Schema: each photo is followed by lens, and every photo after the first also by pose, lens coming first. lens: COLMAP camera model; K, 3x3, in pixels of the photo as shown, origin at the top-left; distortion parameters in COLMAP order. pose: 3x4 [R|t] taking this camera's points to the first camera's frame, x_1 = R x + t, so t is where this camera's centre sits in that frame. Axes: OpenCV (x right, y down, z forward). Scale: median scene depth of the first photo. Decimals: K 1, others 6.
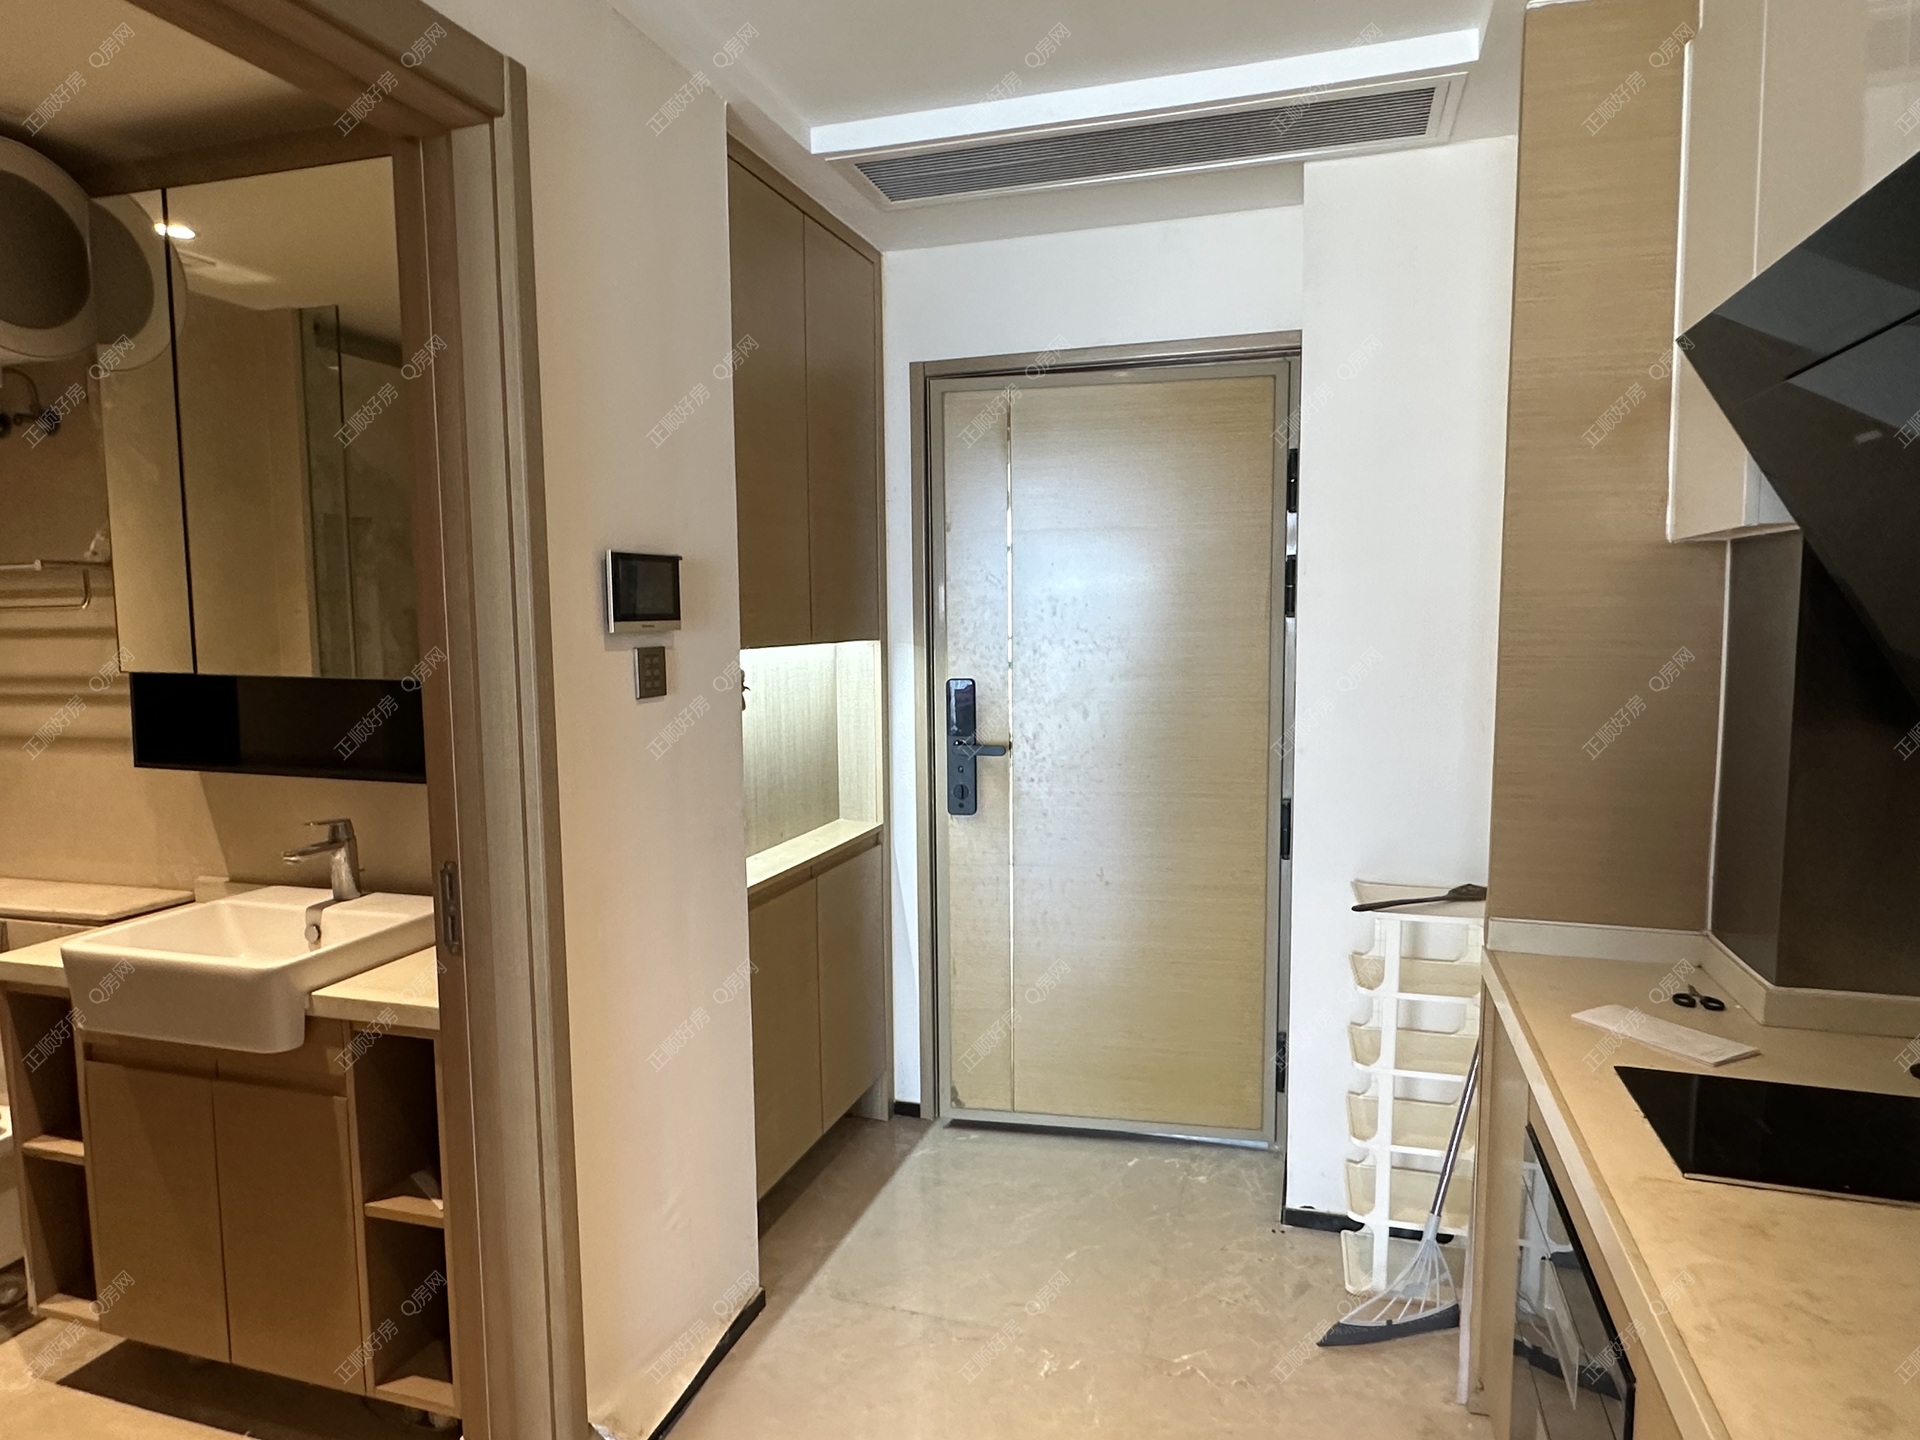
lens RADIAL K [[1163.5, 0, 962.0], [0, 1163.5, 732.3], [0, 0, 1]] dist [-0.001190, -0.000280]
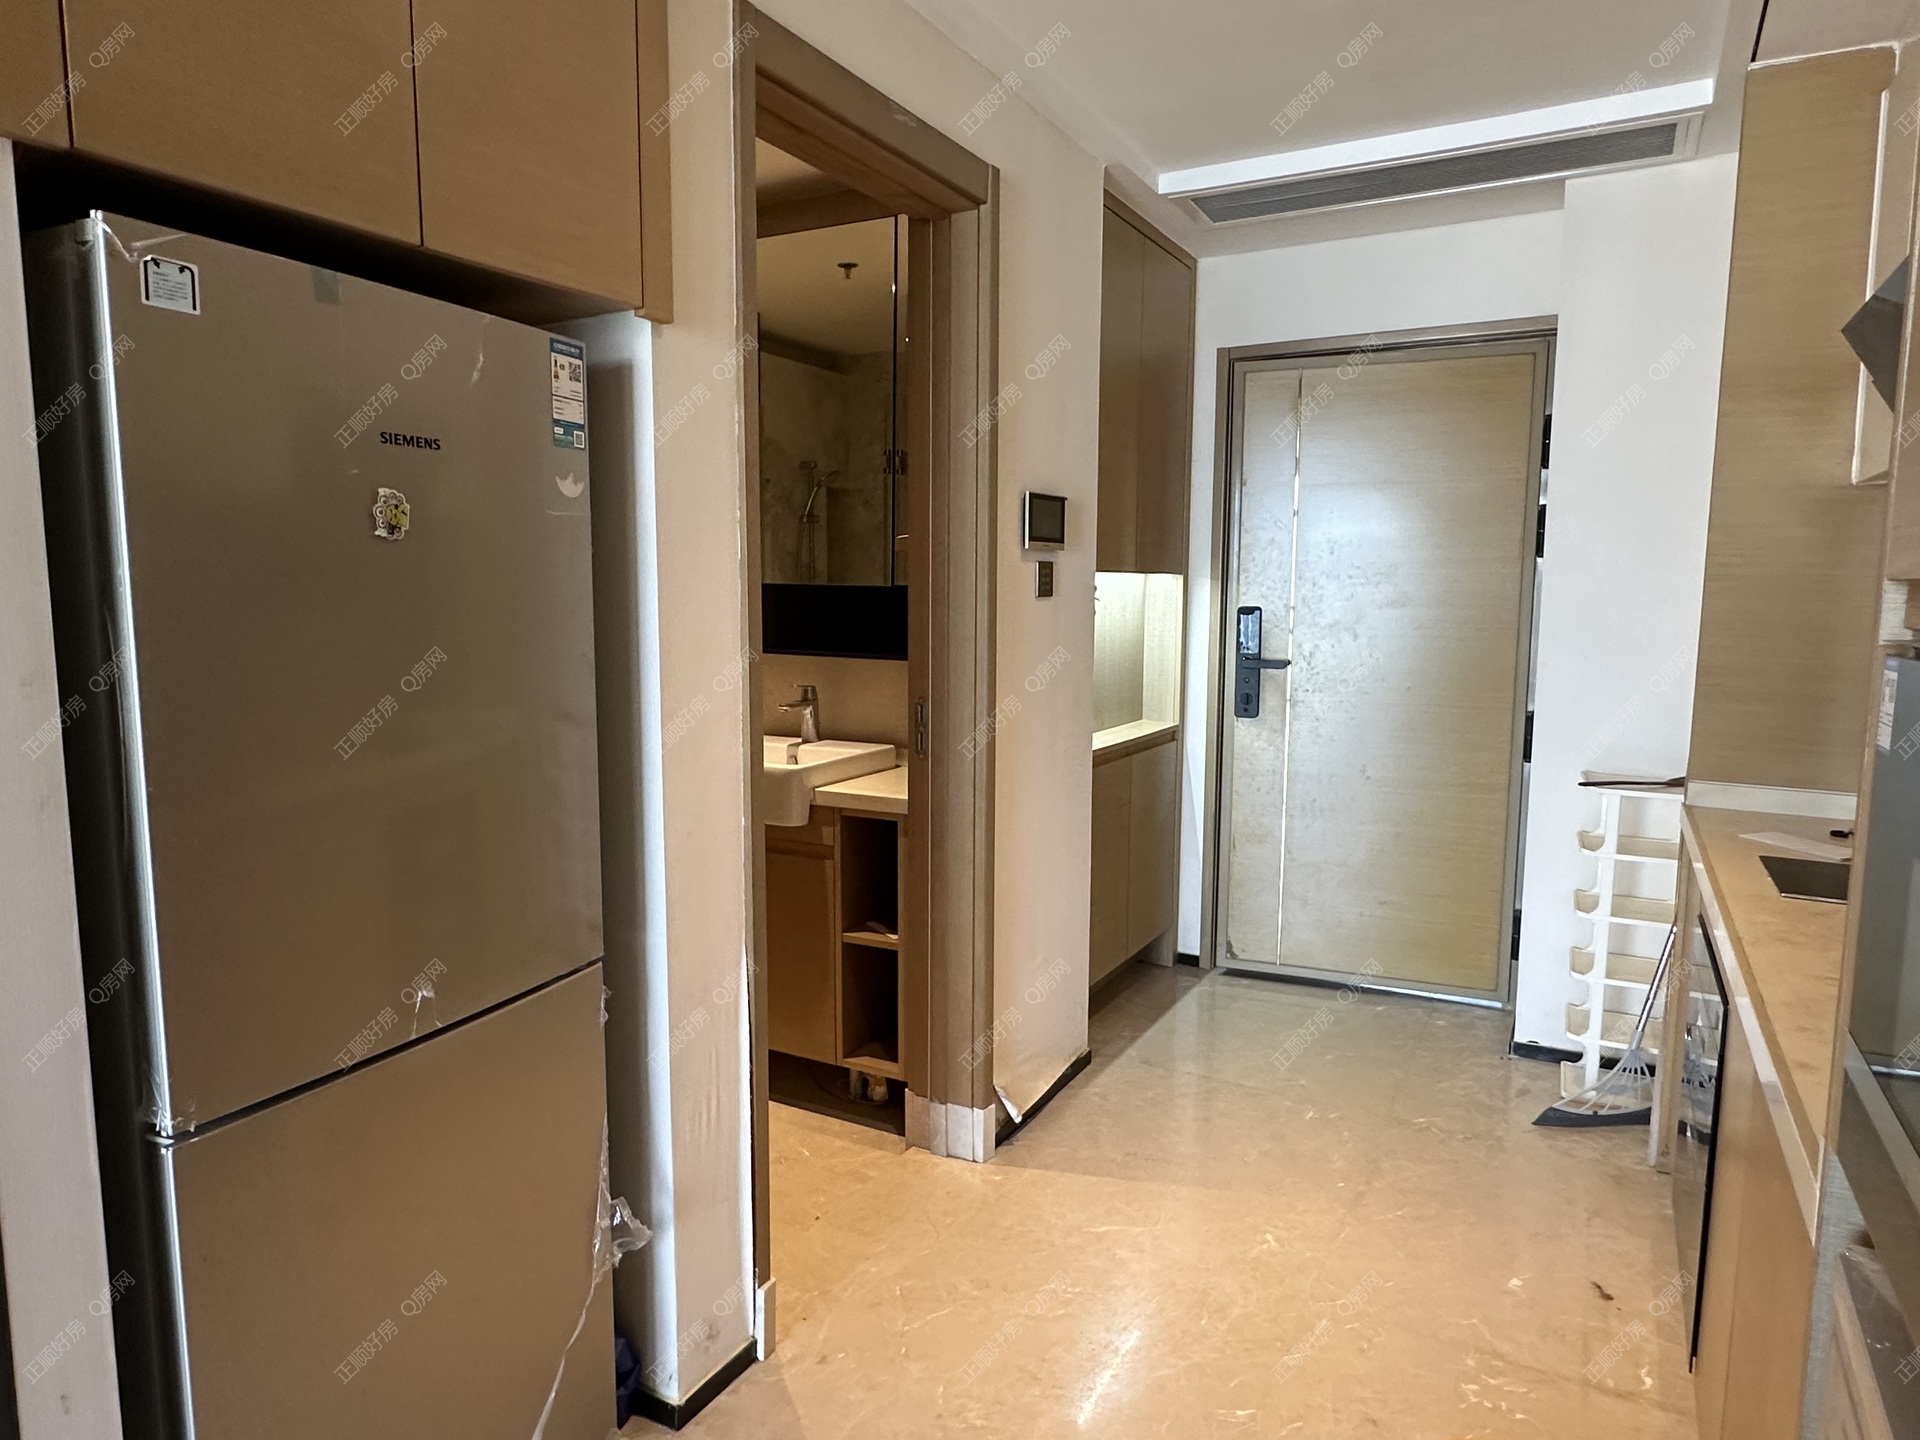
lens RADIAL K [[1167.7, 0, 960.0], [0, 1167.7, 720.0], [0, 0, 1]] dist [-0.002649, 0.002936]
pose [[0.979137, 0.038504, -0.199522, -0.061193], [-0.036015, 0.999222, 0.016088, 0.079388], [0.199986, -0.008567, 0.979761, -0.328033]]
